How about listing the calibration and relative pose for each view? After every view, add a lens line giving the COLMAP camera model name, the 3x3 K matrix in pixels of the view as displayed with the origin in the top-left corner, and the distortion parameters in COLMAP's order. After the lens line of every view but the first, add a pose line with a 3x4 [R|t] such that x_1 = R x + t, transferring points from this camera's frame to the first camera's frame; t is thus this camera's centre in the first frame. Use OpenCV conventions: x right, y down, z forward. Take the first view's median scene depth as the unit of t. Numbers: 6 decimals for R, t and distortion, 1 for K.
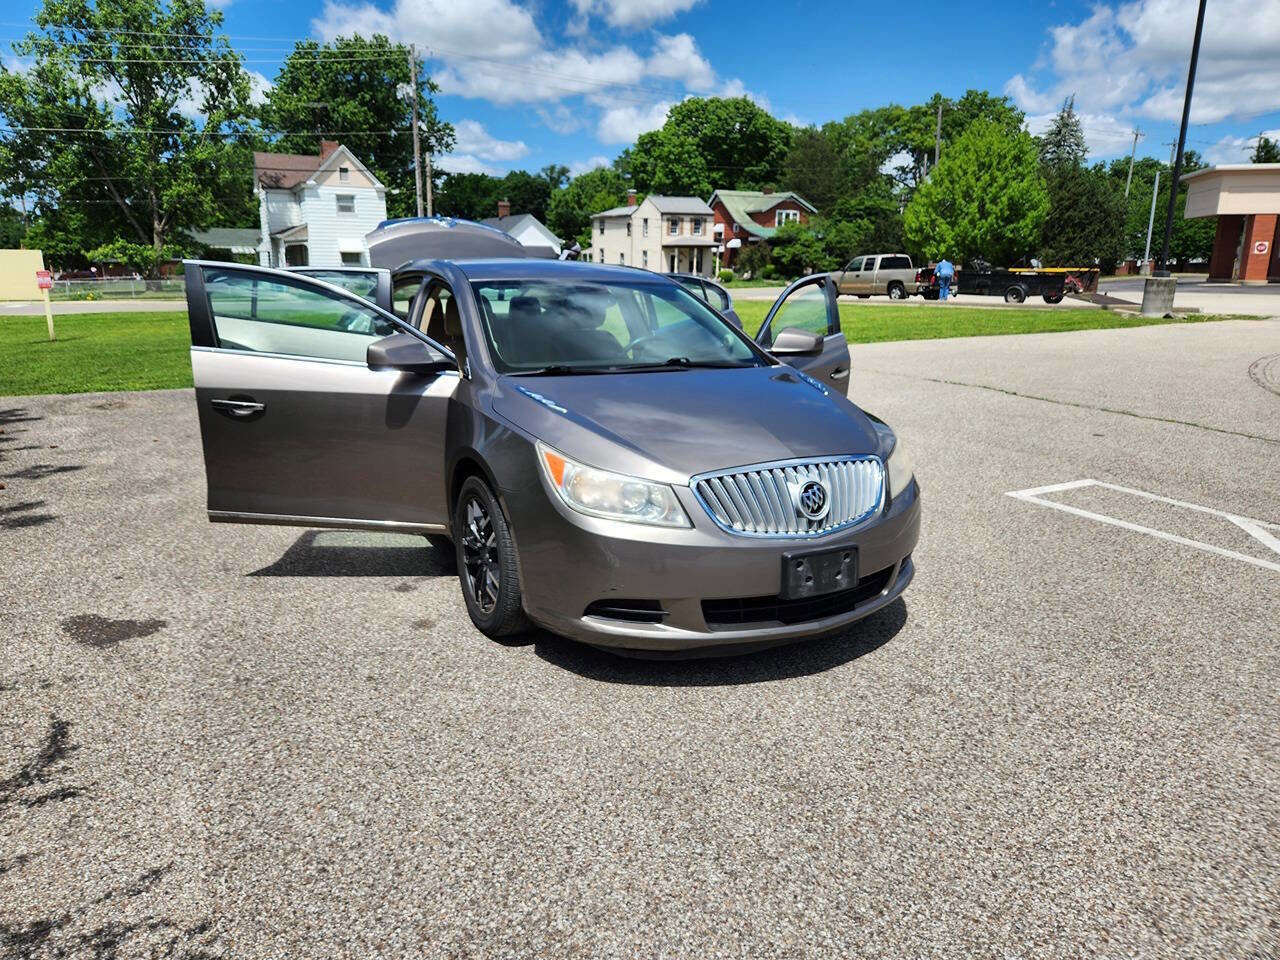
lens RADIAL K [[865.5, 0, 627.2], [0, 865.5, 469.7], [0, 0, 1]] dist [0.070841, -0.061707]
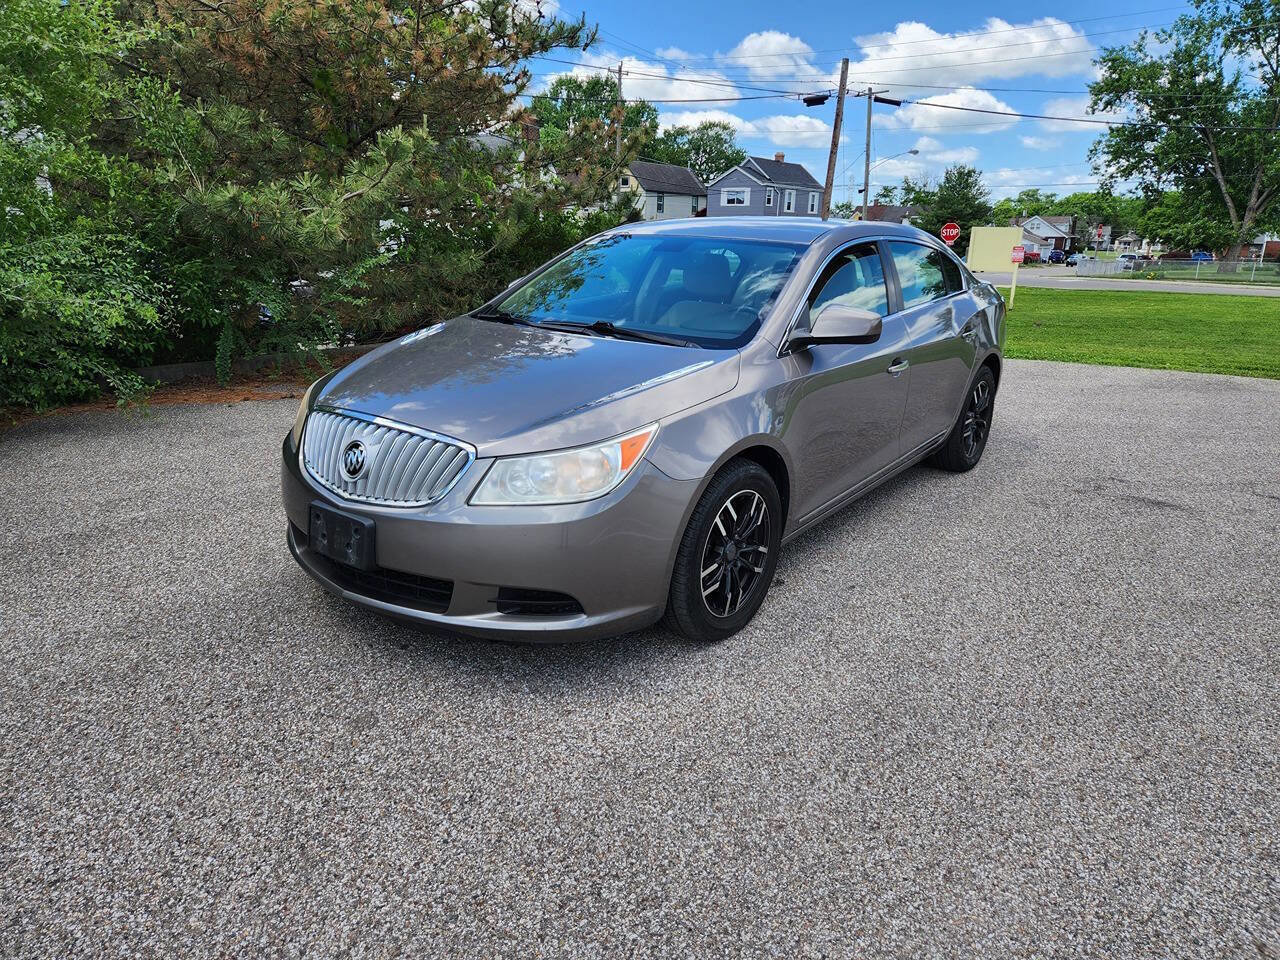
lens RADIAL K [[868.4, 0, 631.6], [0, 868.4, 455.3], [0, 0, 1]] dist [0.071280, -0.059363]
pose [[0.420133, 0.227338, -0.878525, 0.165568], [-0.223975, 0.964138, 0.142382, -0.025198], [0.879388, 0.136948, 0.455984, 0.119498]]
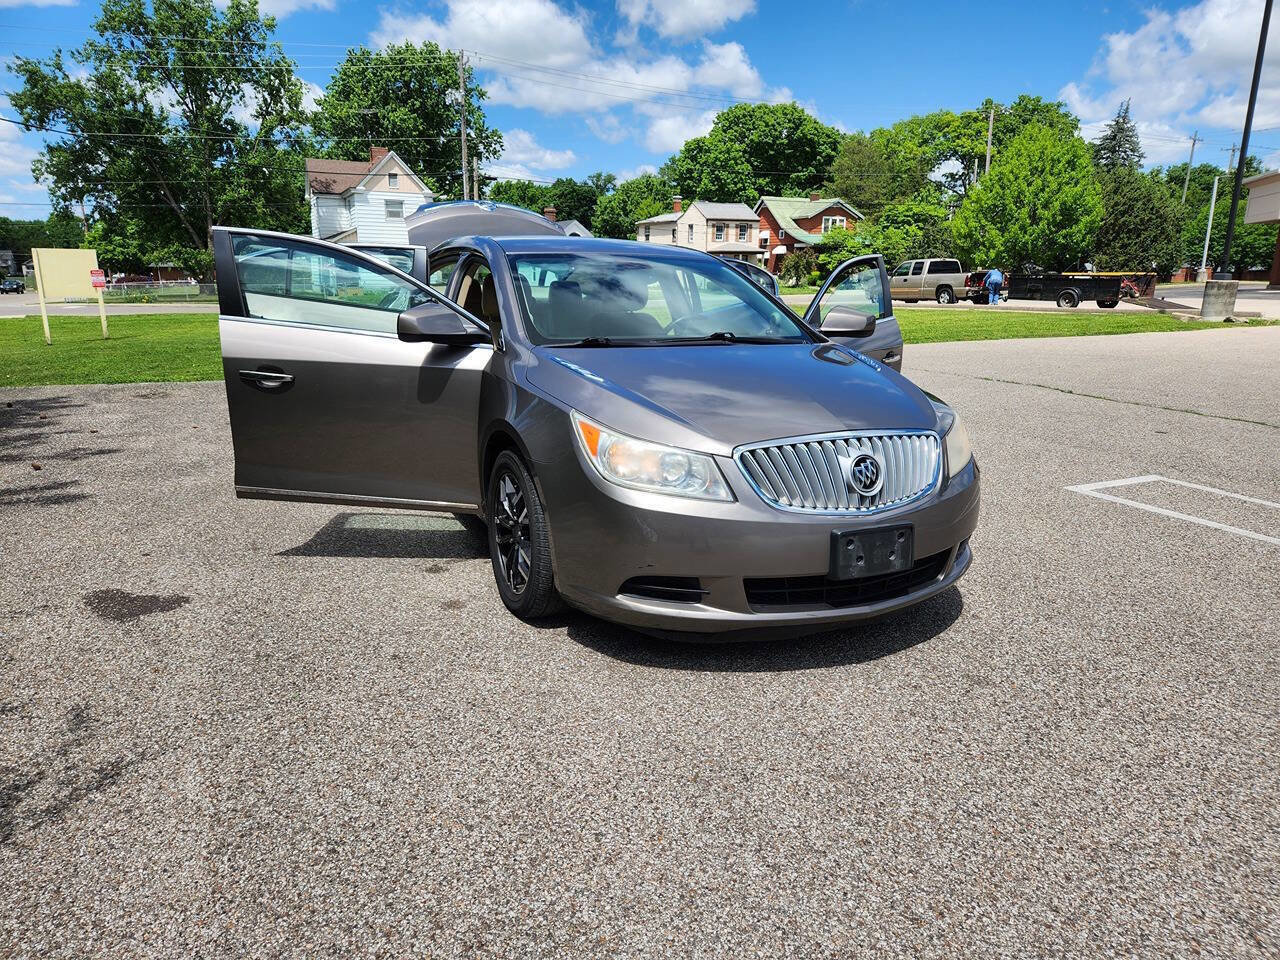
lens RADIAL K [[860.7, 0, 640.0], [0, 860.7, 480.0], [0, 0, 1]] dist [0.075605, -0.063392]
pose [[0.999346, 0.011931, -0.034128, 0.000514], [-0.011792, 0.999921, 0.004268, 0.005403], [0.034177, -0.003862, 0.999408, 0.008608]]
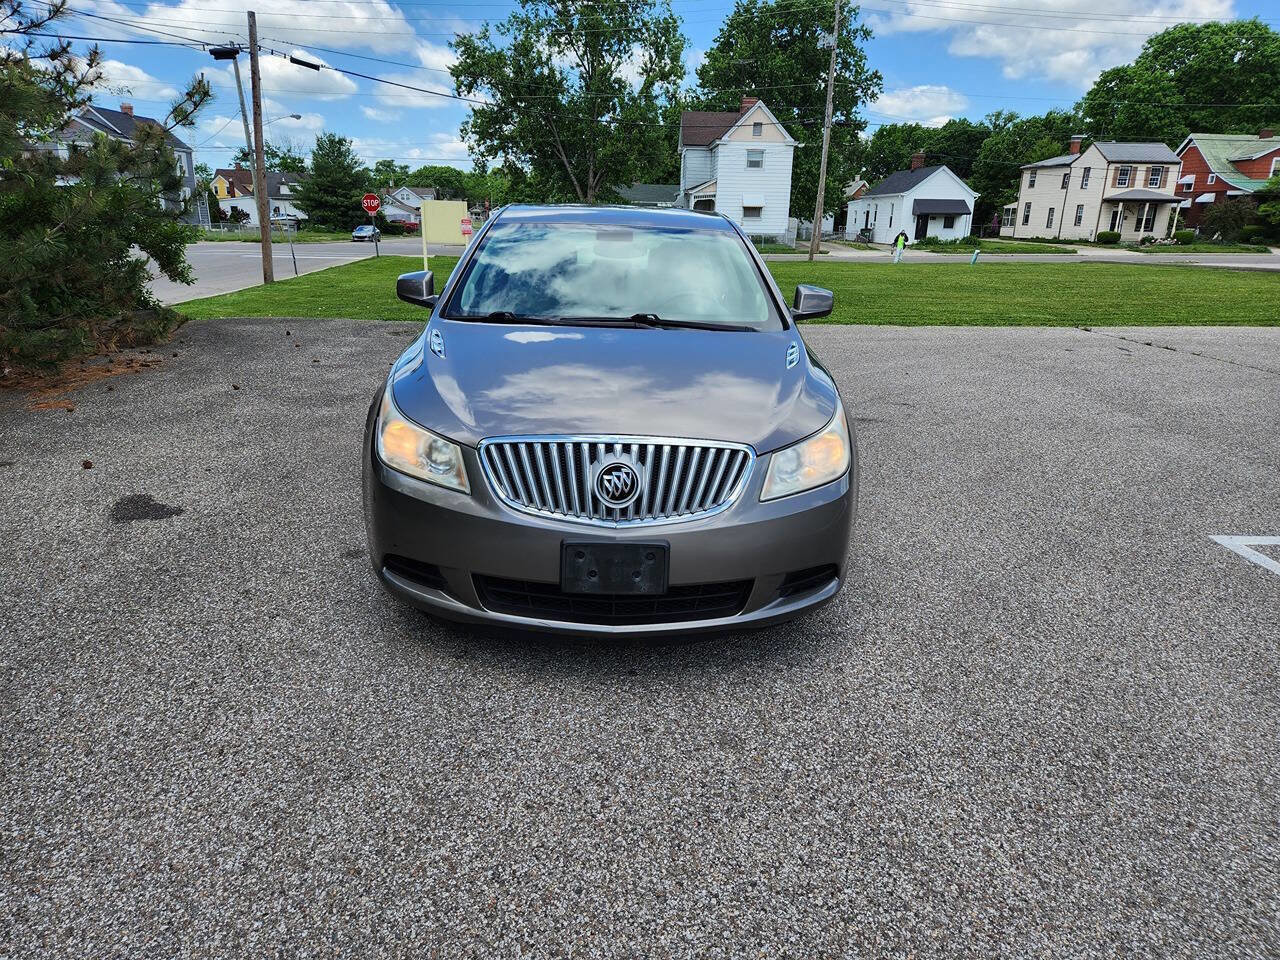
lens RADIAL K [[856.5, 0, 639.2], [0, 856.5, 472.7], [0, 0, 1]] dist [0.067710, -0.056478]
pose [[0.900251, 0.140222, -0.412171, 0.079085], [-0.117997, 0.989864, 0.079031, -0.006298], [0.419075, -0.022512, 0.907672, 0.033083]]
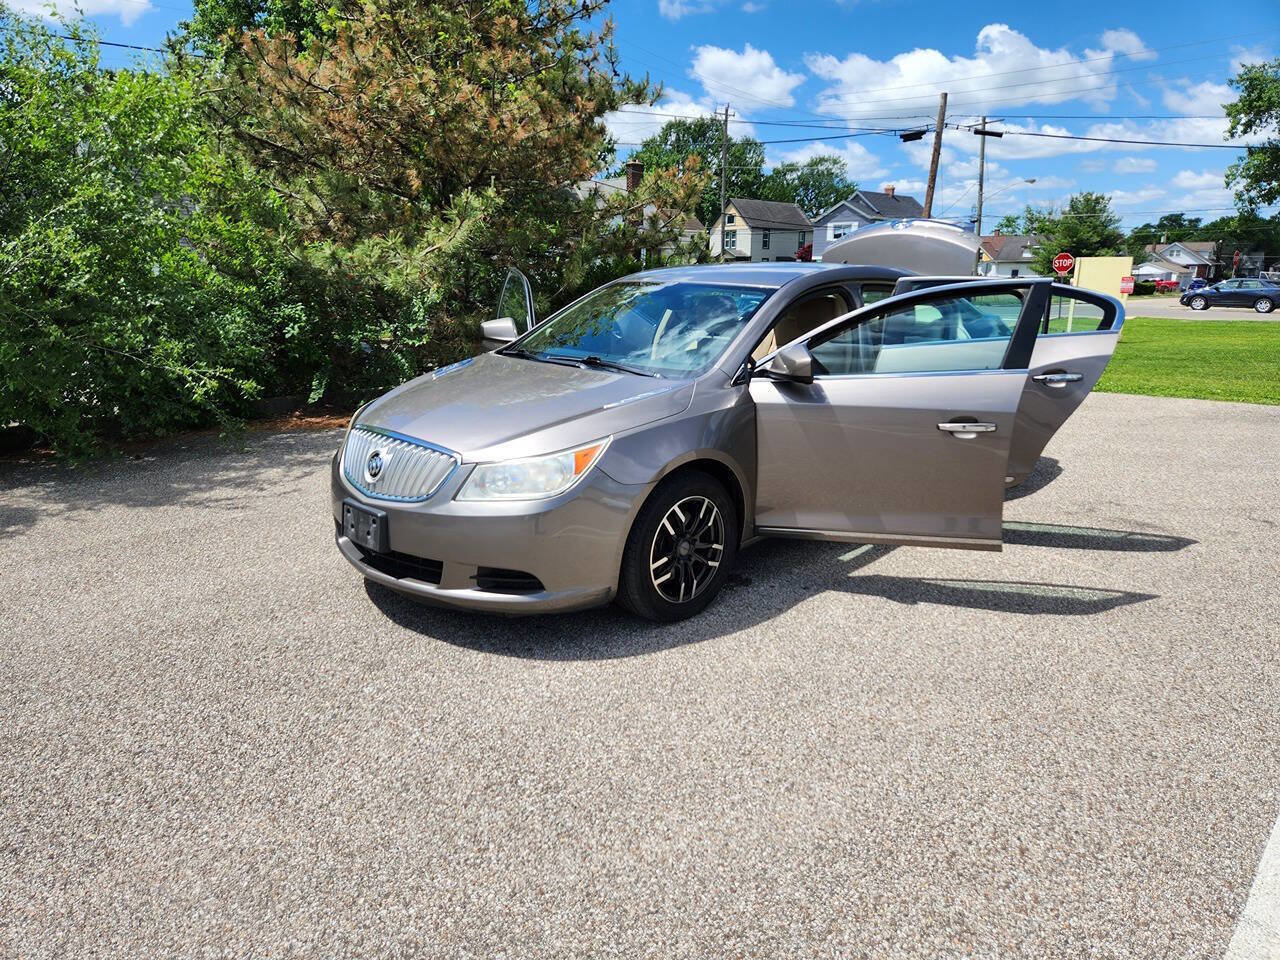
lens RADIAL K [[860.7, 0, 640.0], [0, 860.7, 480.0], [0, 0, 1]] dist [0.075605, -0.063392]
pose [[0.307706, 0.221907, -0.925243, 0.204887], [-0.217324, 0.963110, 0.158714, -0.031552], [0.926330, 0.152240, 0.344580, 0.133205]]
